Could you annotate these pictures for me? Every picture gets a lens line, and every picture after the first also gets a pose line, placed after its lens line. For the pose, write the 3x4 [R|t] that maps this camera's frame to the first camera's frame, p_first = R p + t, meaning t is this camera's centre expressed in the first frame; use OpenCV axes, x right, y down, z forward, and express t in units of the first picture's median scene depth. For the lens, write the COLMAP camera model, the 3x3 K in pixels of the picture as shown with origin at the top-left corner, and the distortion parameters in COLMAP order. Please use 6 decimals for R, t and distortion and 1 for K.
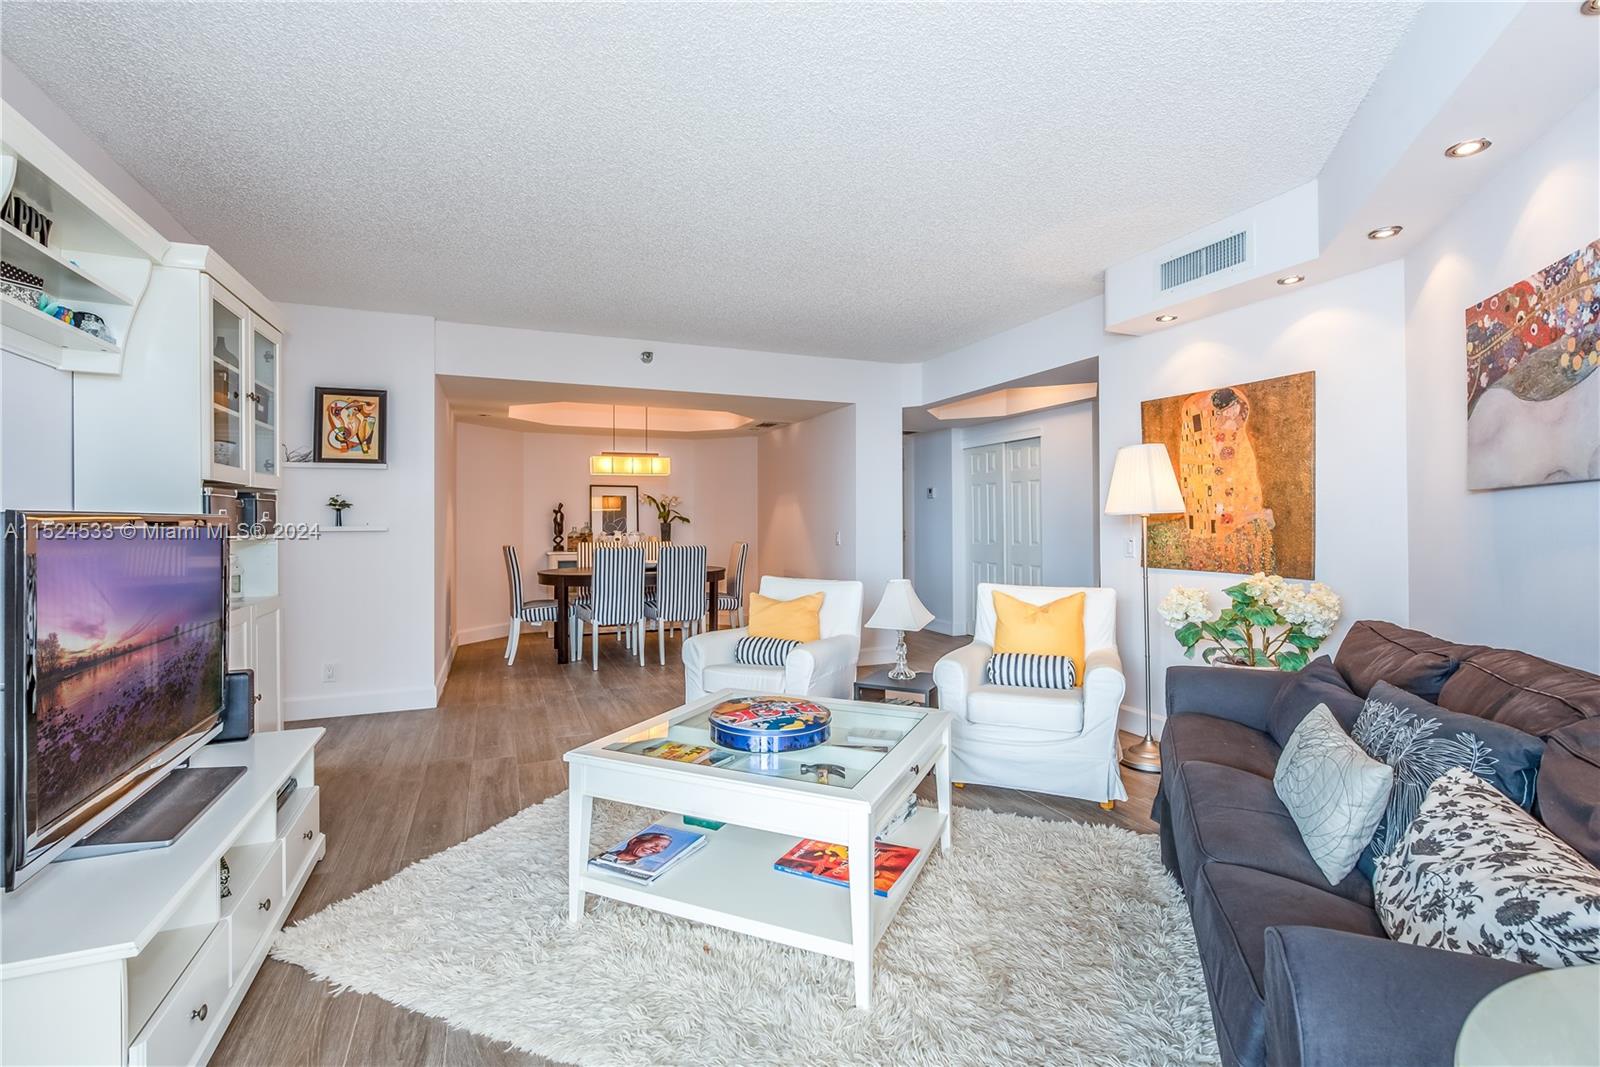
lens RADIAL K [[728.8, 0, 805.6], [0, 728.8, 521.1], [0, 0, 1]] dist [-0.009632, -0.000878]
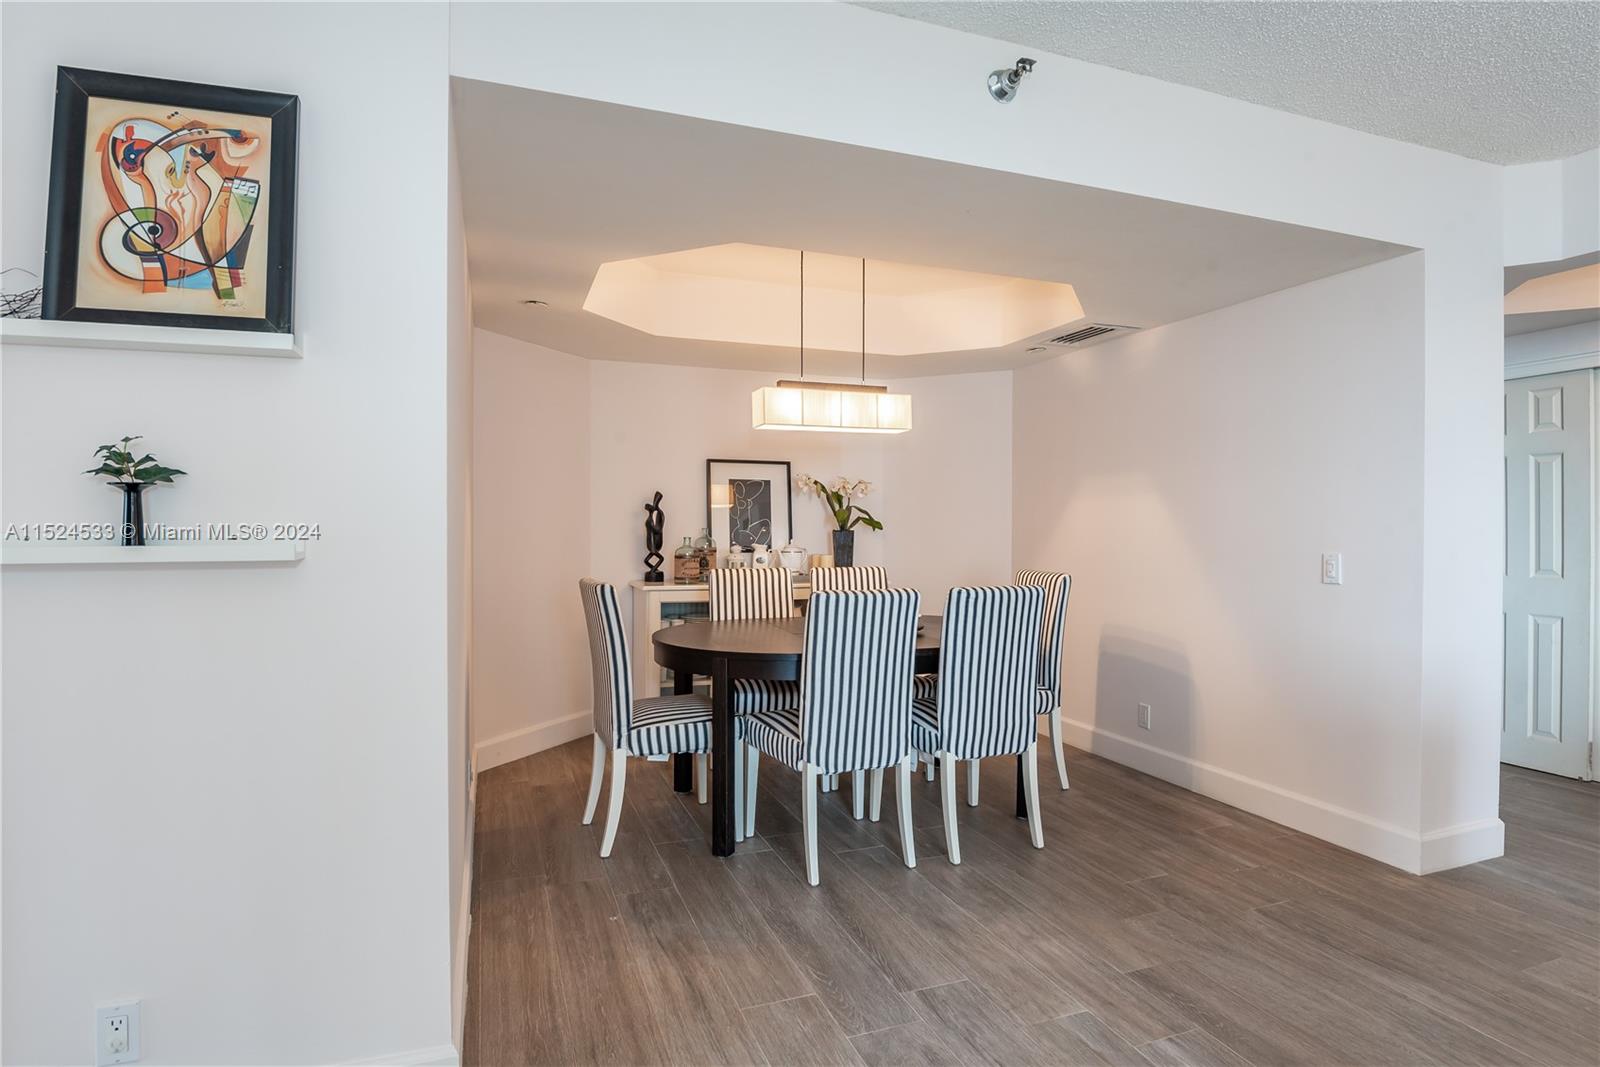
lens RADIAL K [[850.0, 0, 797.0], [0, 850.0, 540.8], [0, 0, 1]] dist [-0.030479, 0.000054]
pose [[0.998746, 0.006465, -0.049641, -0.265318], [-0.005502, 0.999794, 0.019520, -0.002138], [0.049757, -0.019222, 0.998576, 0.499189]]
